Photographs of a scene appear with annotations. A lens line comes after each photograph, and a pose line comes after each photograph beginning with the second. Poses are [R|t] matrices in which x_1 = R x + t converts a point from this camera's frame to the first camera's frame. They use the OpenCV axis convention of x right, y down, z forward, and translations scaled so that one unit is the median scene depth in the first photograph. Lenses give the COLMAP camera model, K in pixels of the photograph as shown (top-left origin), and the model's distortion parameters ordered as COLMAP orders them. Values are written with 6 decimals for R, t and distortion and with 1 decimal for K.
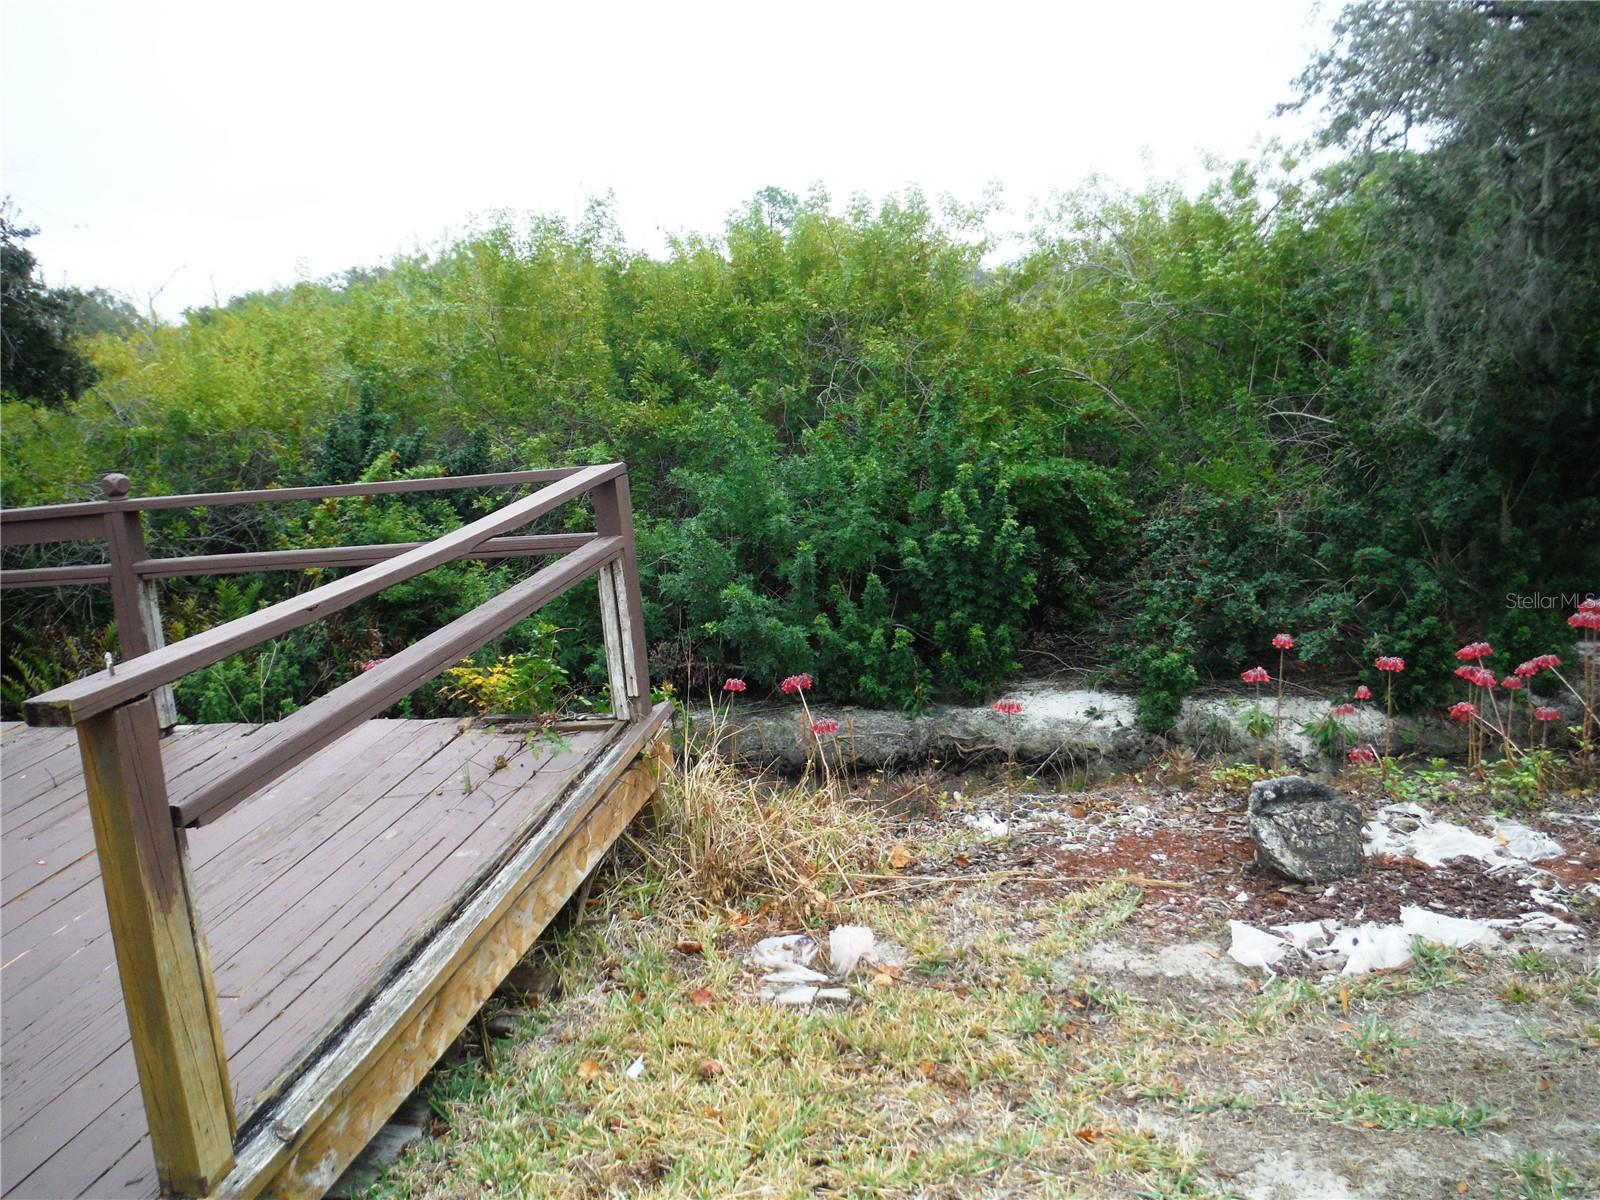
lens RADIAL K [[1313.0, 0, 806.5], [0, 1313.0, 590.7], [0, 0, 1]] dist [-0.079222, 0.030966]
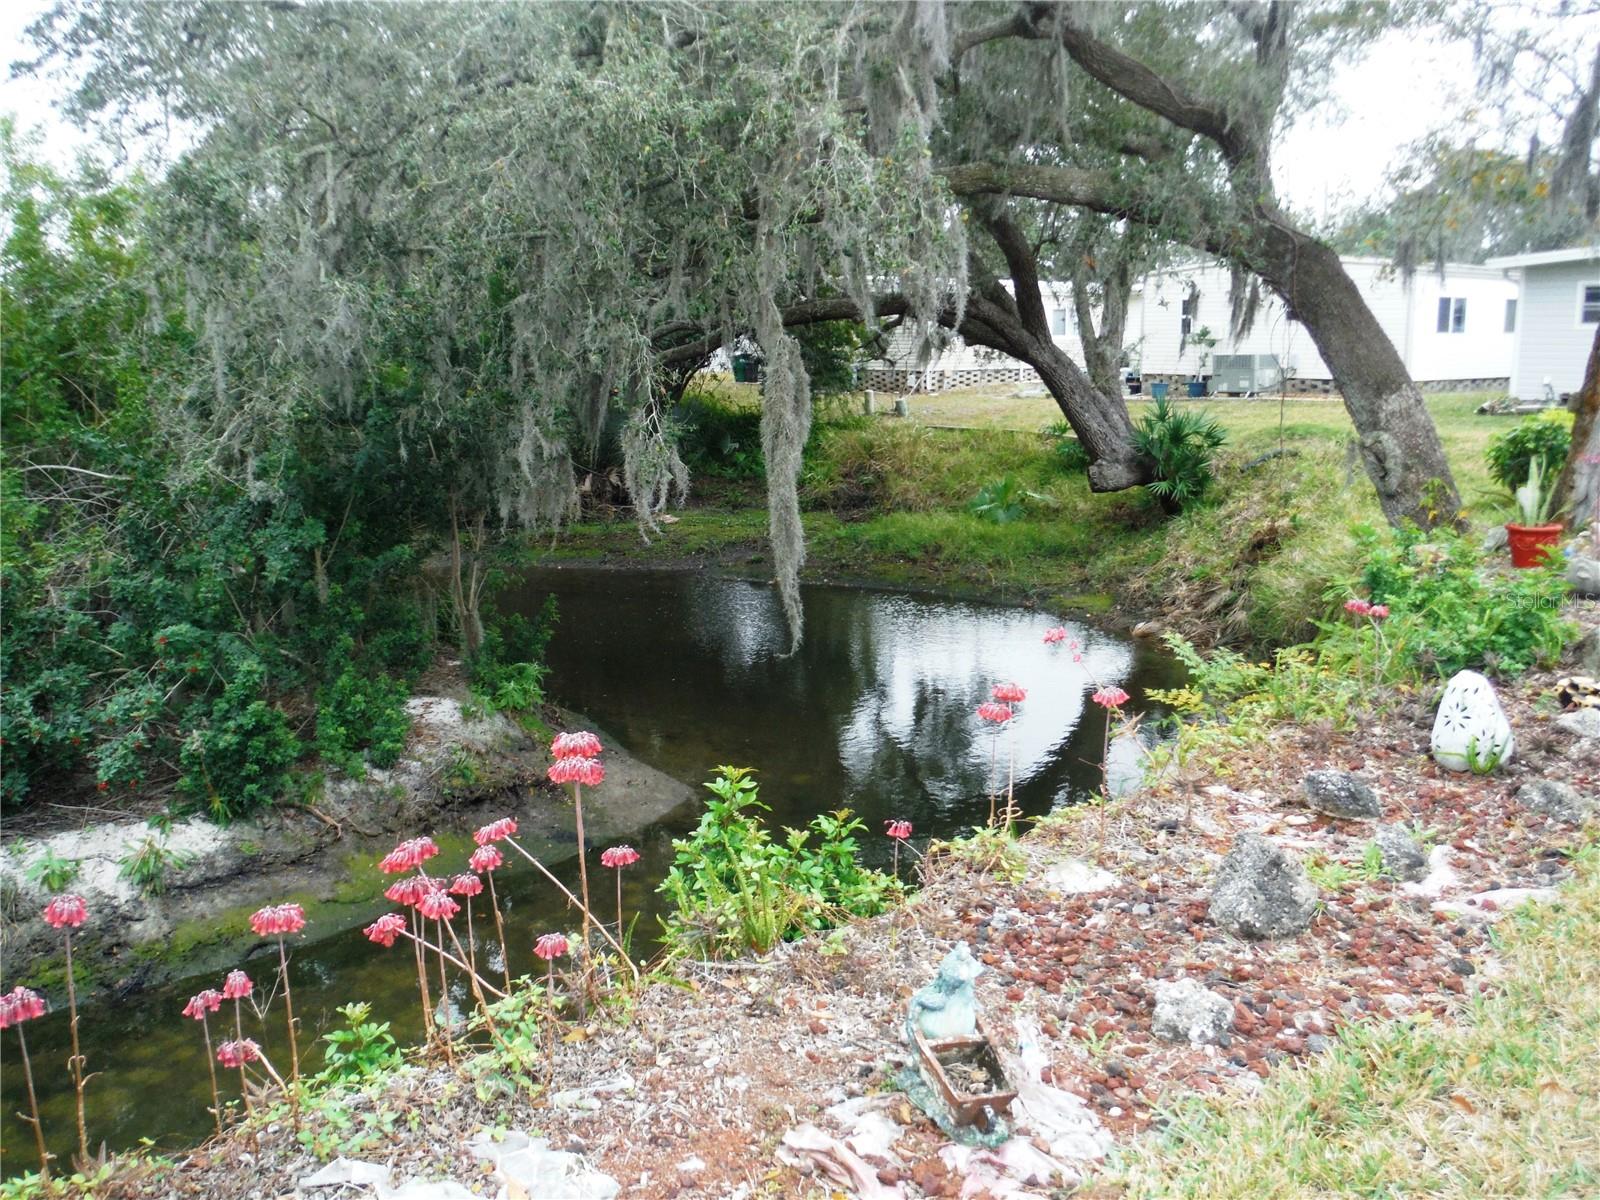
lens RADIAL K [[1313.0, 0, 784.4], [0, 1313.0, 586.8], [0, 0, 1]] dist [-0.079222, 0.030966]
pose [[0.648386, -0.081866, 0.756897, 0.069366], [0.113941, 0.993439, 0.009845, -0.022338], [-0.752737, 0.079858, 0.653460, 0.172938]]
